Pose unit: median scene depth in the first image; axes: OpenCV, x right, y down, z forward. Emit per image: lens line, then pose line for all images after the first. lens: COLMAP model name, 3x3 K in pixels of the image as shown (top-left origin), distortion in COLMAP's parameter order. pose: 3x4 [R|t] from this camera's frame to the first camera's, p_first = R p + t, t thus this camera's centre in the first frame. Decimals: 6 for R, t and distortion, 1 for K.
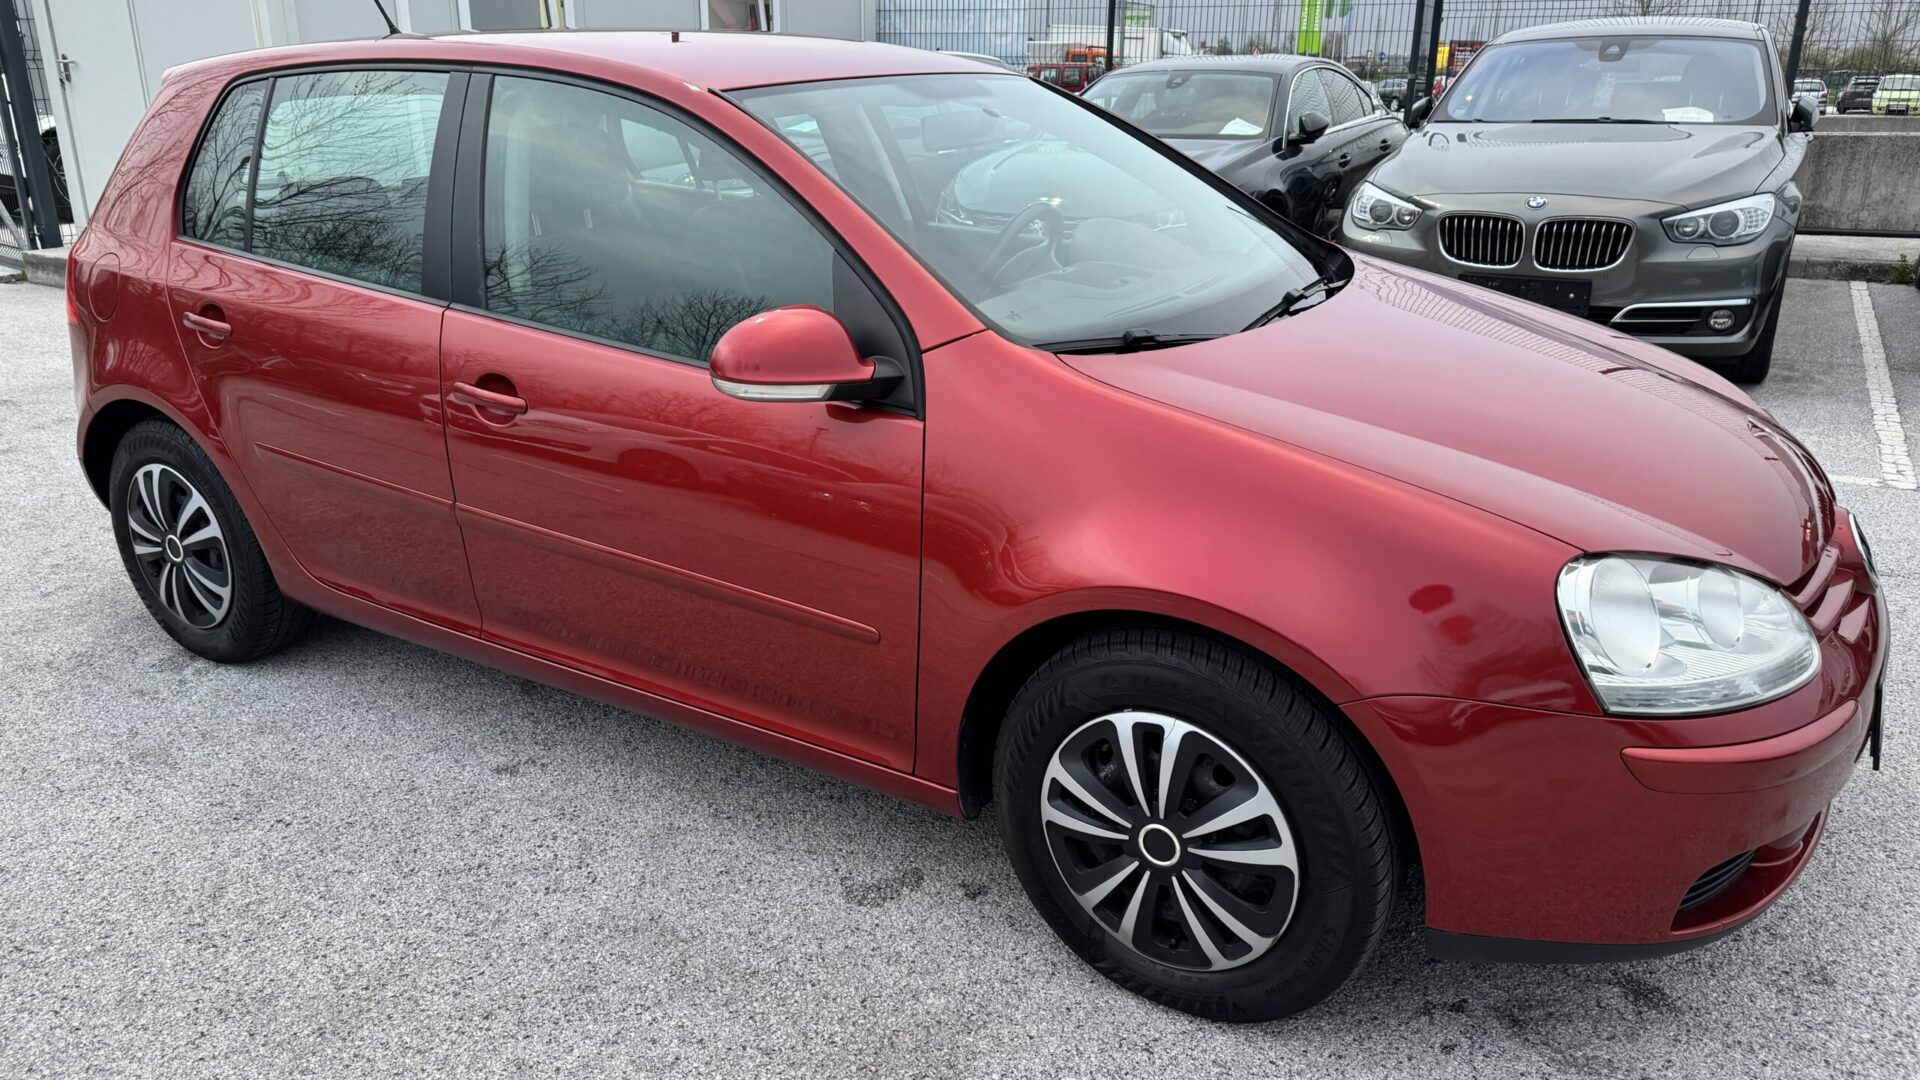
lens RADIAL K [[1404.6, 0, 956.8], [0, 1404.6, 534.2], [0, 0, 1]] dist [0.017404, -0.008879]
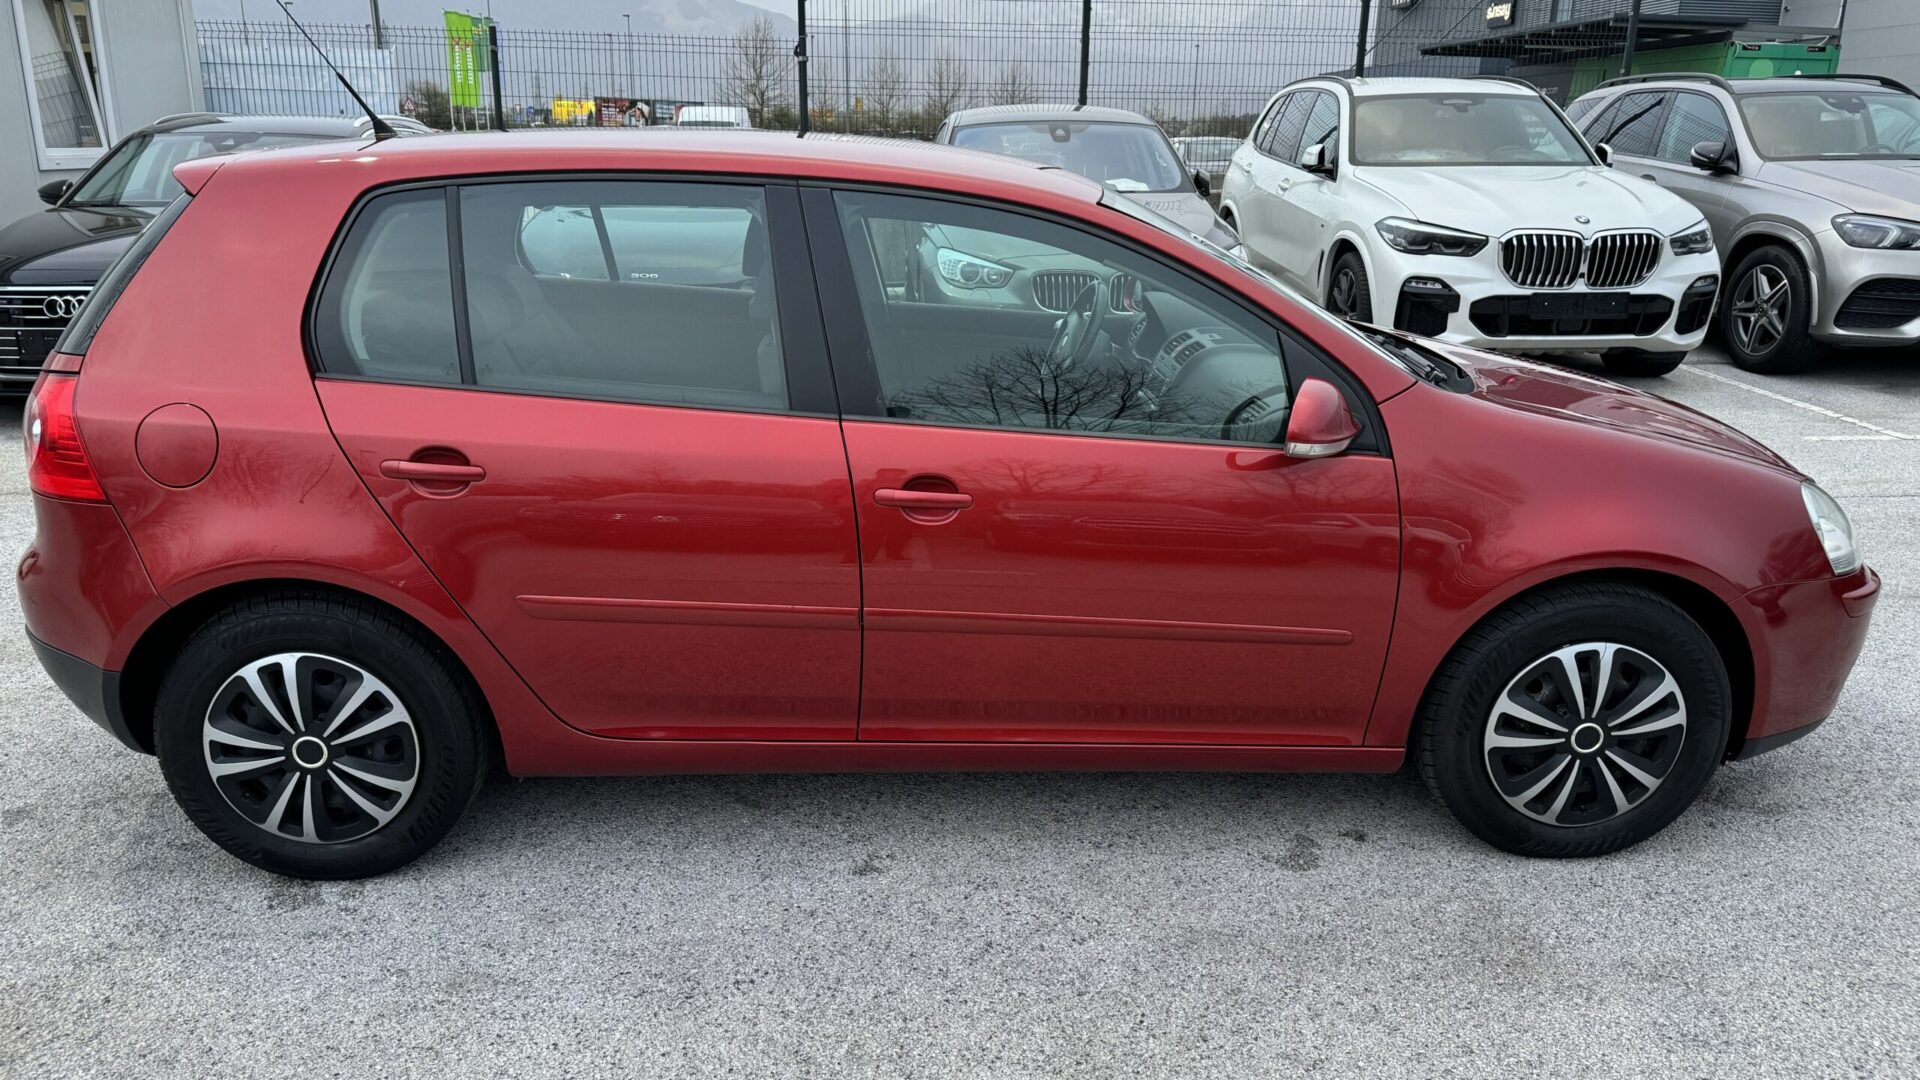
lens RADIAL K [[1404.6, 0, 963.0], [0, 1404.6, 550.8], [0, 0, 1]] dist [0.017404, -0.008879]
pose [[0.827612, -0.156394, 0.539073, -1.043487], [0.170918, 0.985008, 0.023366, -0.094420], [-0.534646, 0.072799, 0.841935, 0.142535]]
